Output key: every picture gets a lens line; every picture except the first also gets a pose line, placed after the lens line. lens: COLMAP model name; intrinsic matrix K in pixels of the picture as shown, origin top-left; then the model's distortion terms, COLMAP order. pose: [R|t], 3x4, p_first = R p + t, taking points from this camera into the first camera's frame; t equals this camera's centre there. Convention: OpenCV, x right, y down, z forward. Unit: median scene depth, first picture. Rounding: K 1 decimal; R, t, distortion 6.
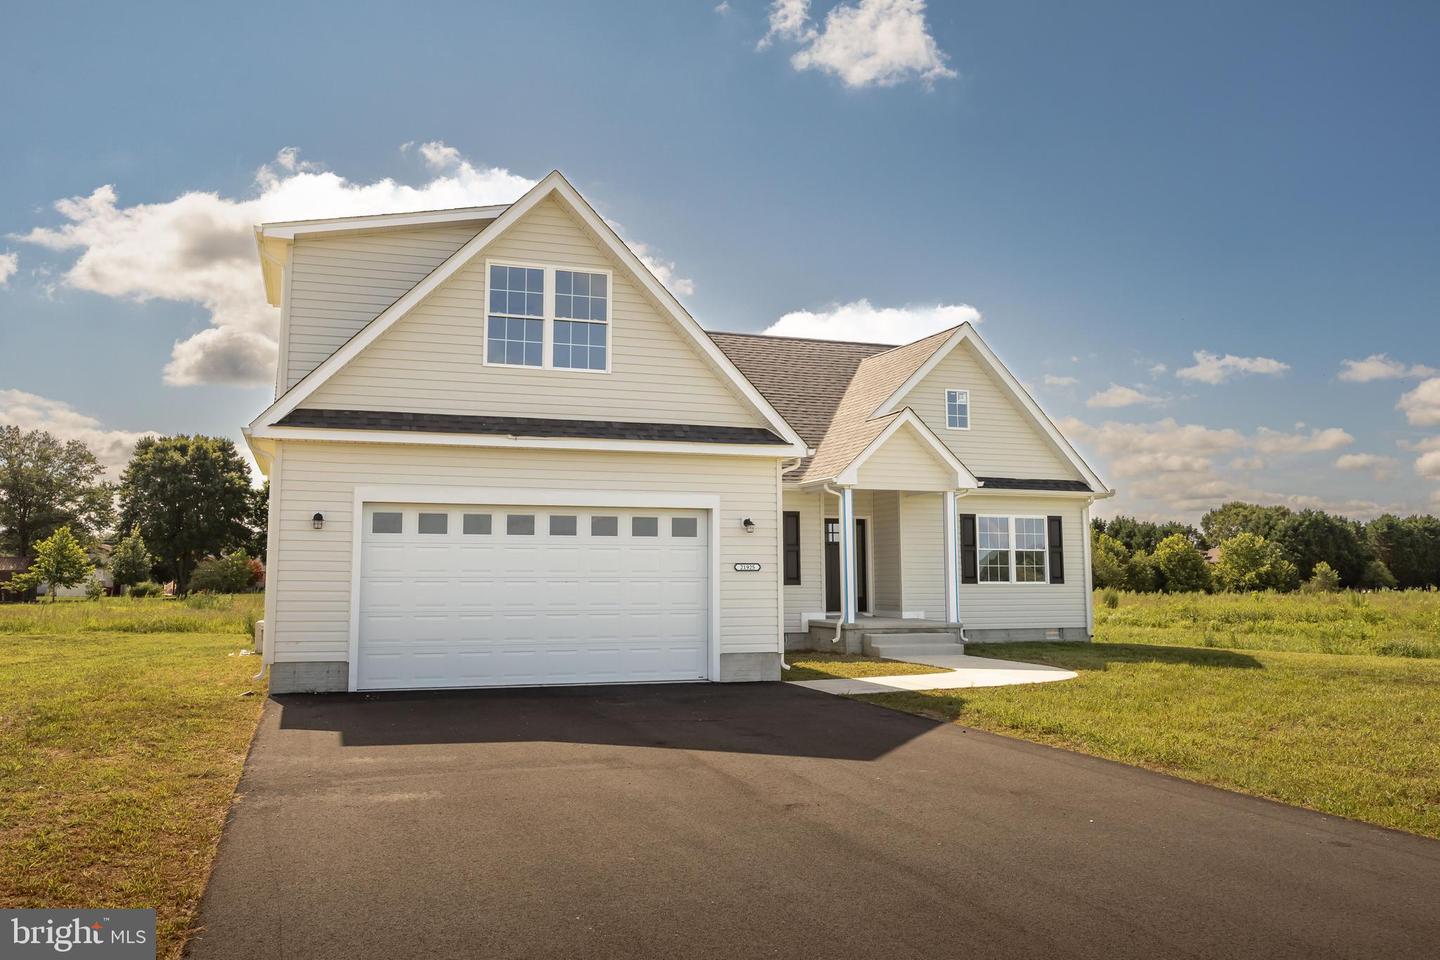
lens RADIAL K [[1131.1, 0, 720.0], [0, 1131.1, 480.0], [0, 0, 1]] dist [-0.000802, 0.000117]
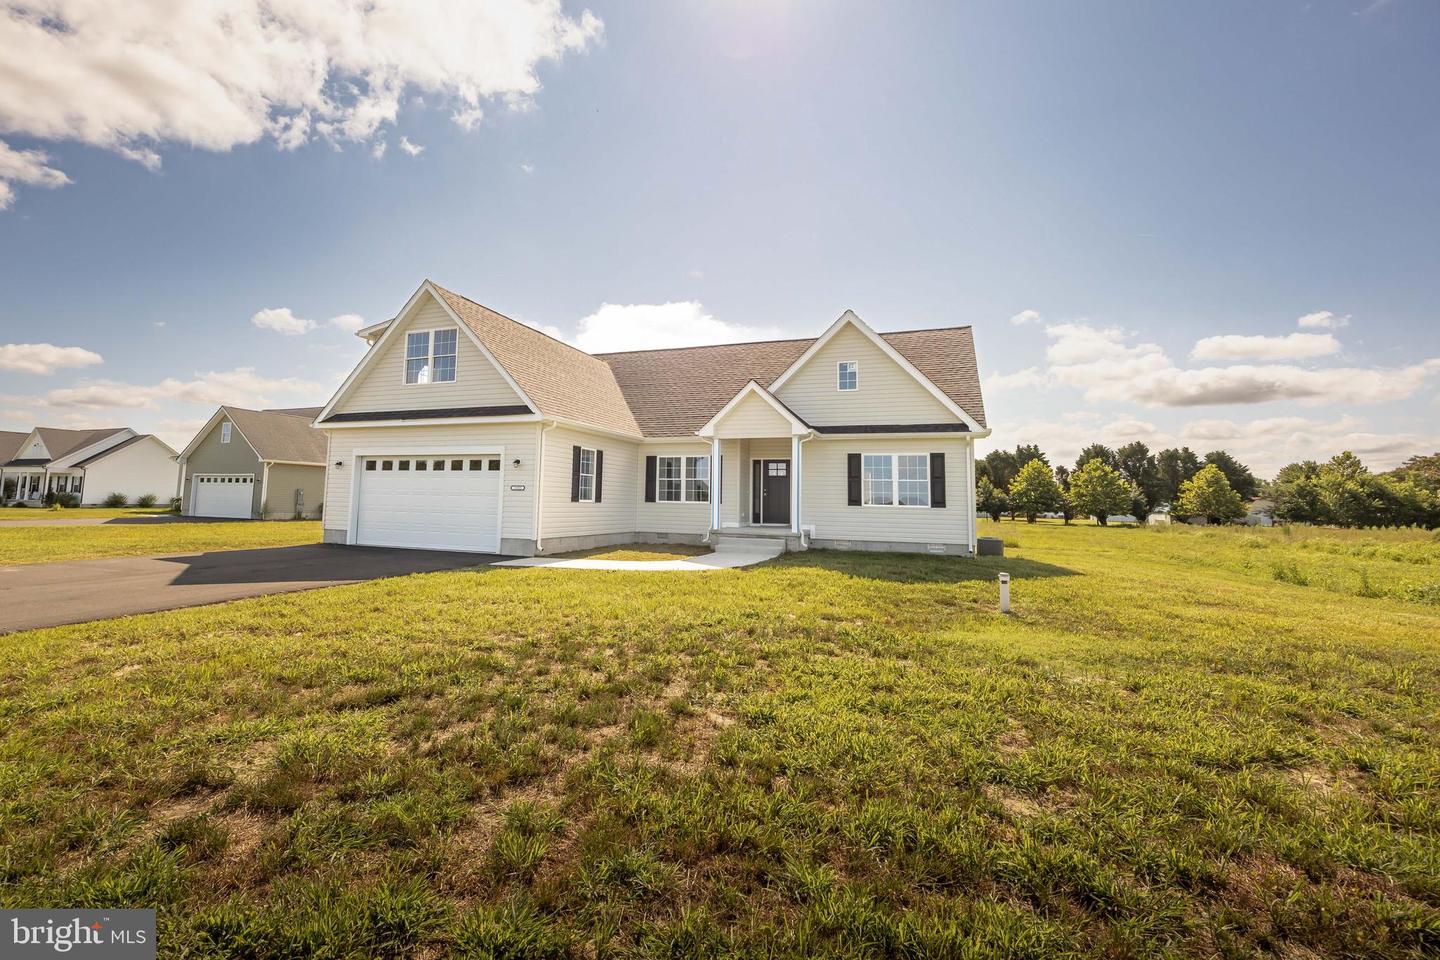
lens RADIAL K [[640.1, 0, 676.5], [0, 640.1, 452.4], [0, 0, 1]] dist [0.001846, -0.017266]
pose [[0.753414, -0.034939, -0.656617, 0.626226], [0.037336, 0.999249, -0.010331, 0.032340], [0.656485, -0.016732, 0.754153, 0.330676]]
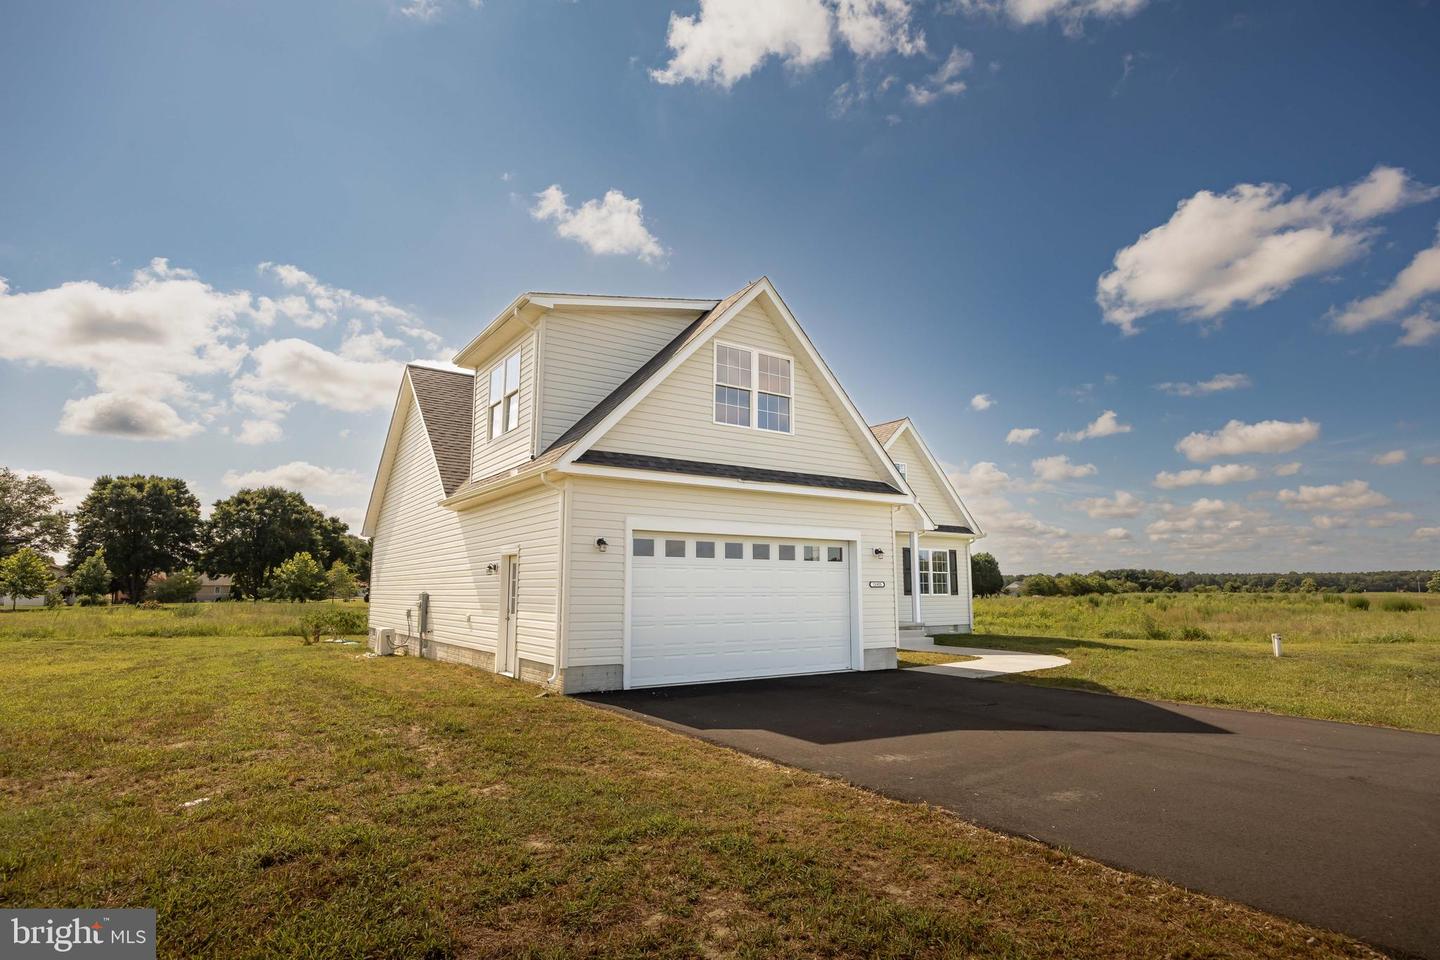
lens RADIAL K [[749.4, 0, 740.4], [0, 749.4, 499.0], [0, 0, 1]] dist [0.000211, 0.000092]
pose [[0.962176, 0.032784, 0.270450, -0.285119], [-0.023516, 0.999022, -0.037439, 0.009376], [-0.271413, 0.029663, 0.962006, 0.137148]]
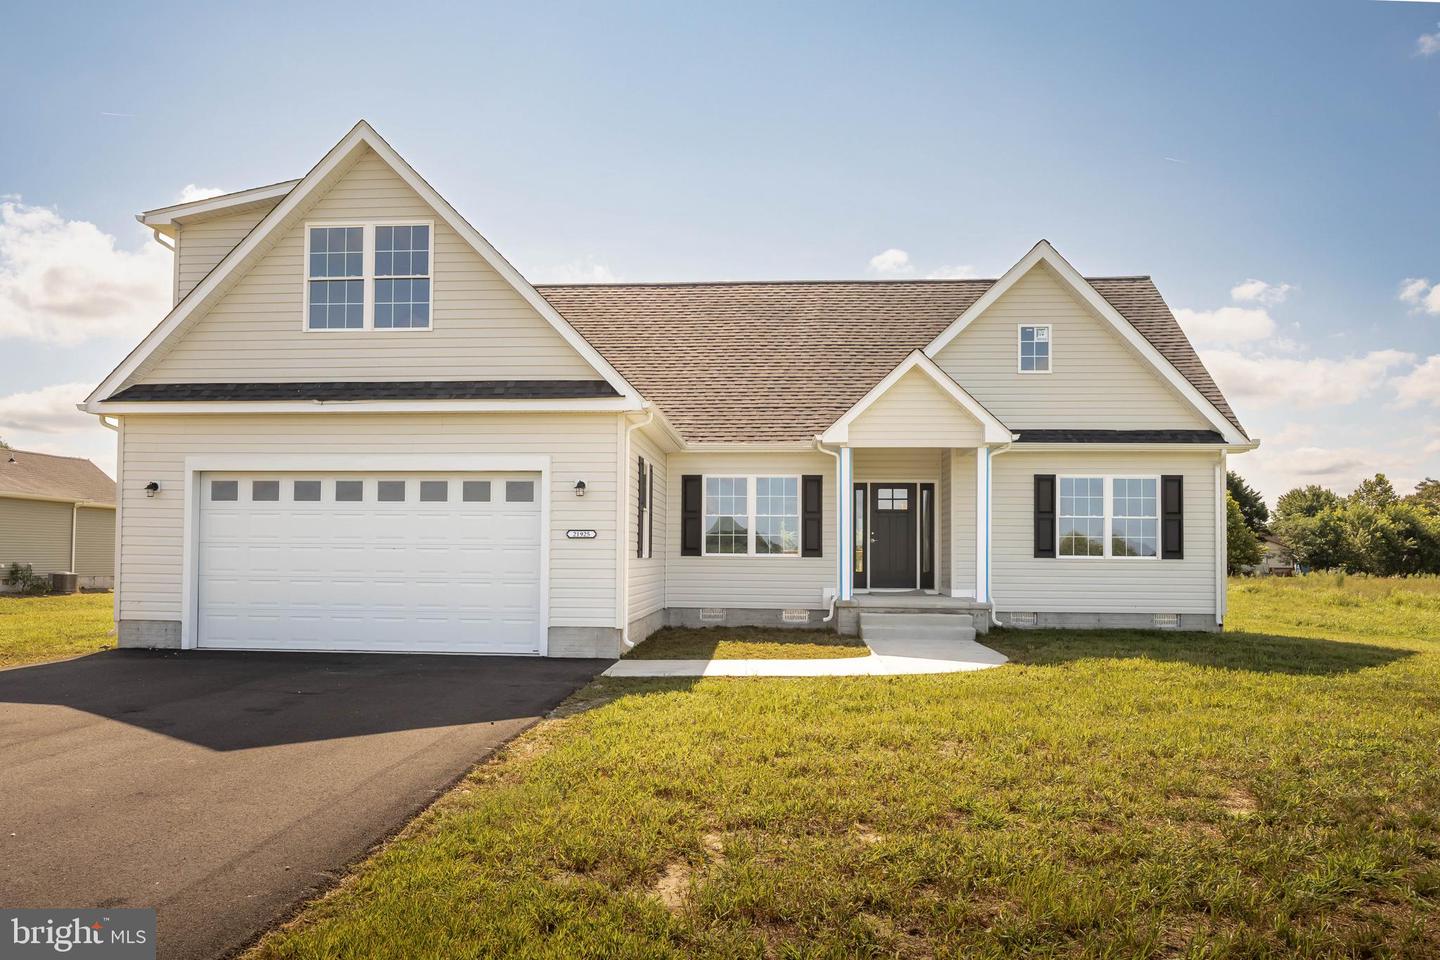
lens RADIAL K [[1096.8, 0, 697.4], [0, 1096.8, 542.7], [0, 0, 1]] dist [0.003316, 0.000115]
pose [[0.911885, 0.003562, -0.410431, 0.357289], [0.027624, 0.997162, 0.070028, 0.018514], [0.409516, -0.075195, 0.909199, 0.176285]]
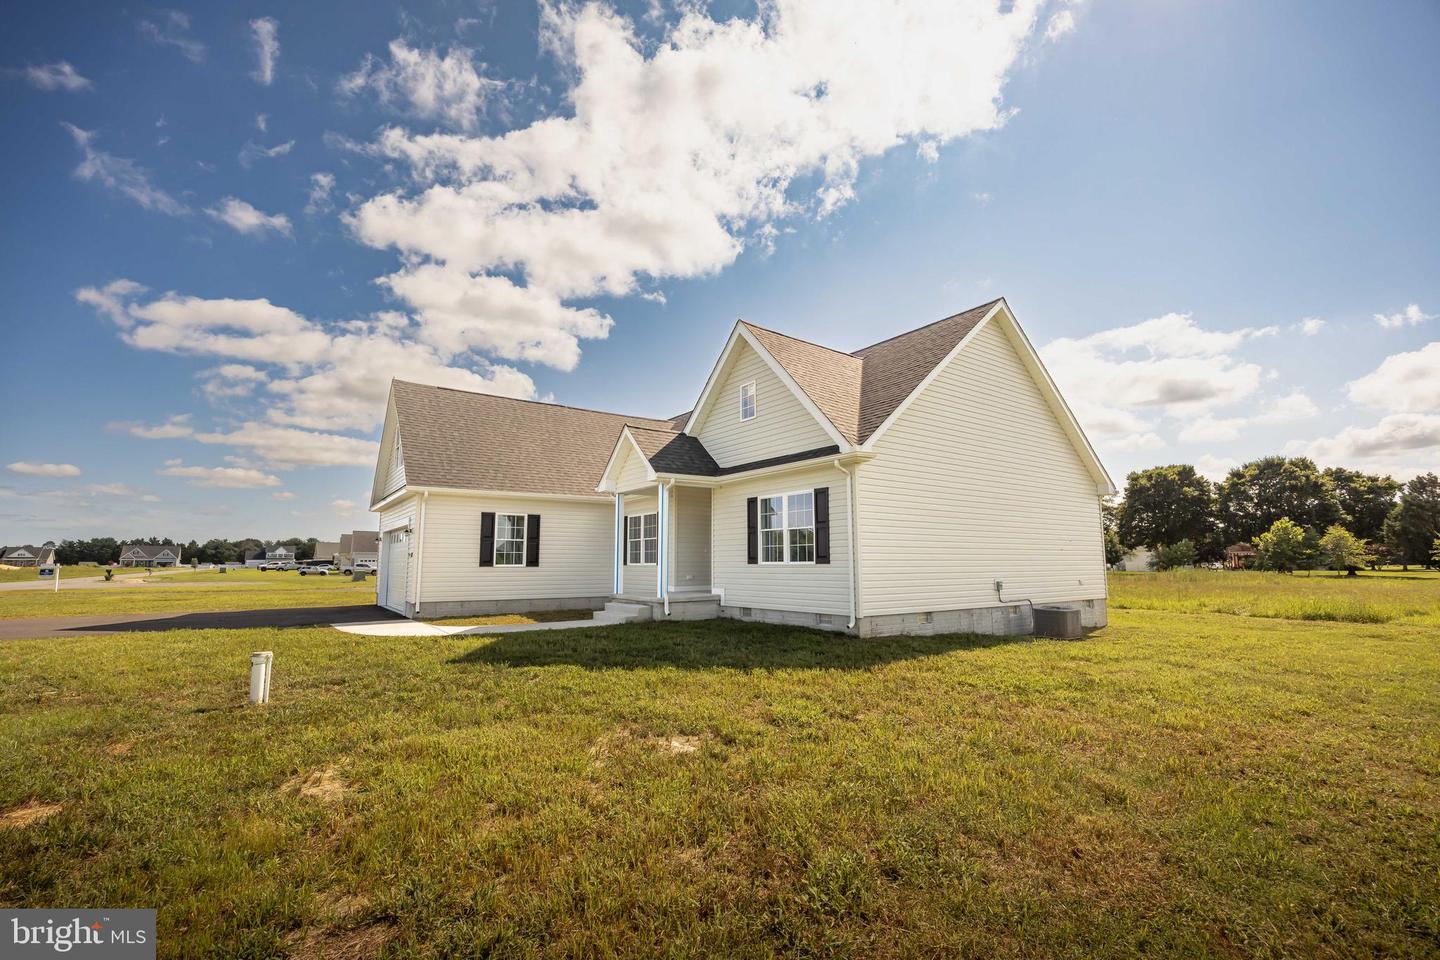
lens RADIAL K [[624.8, 0, 720.8], [0, 624.8, 479.9], [0, 0, 1]] dist [0.000510, 0.000017]
pose [[0.269248, -0.127929, -0.954536, 0.865652], [0.088616, 0.990224, -0.107715, 0.083165], [0.958985, -0.055585, 0.277952, 0.911825]]
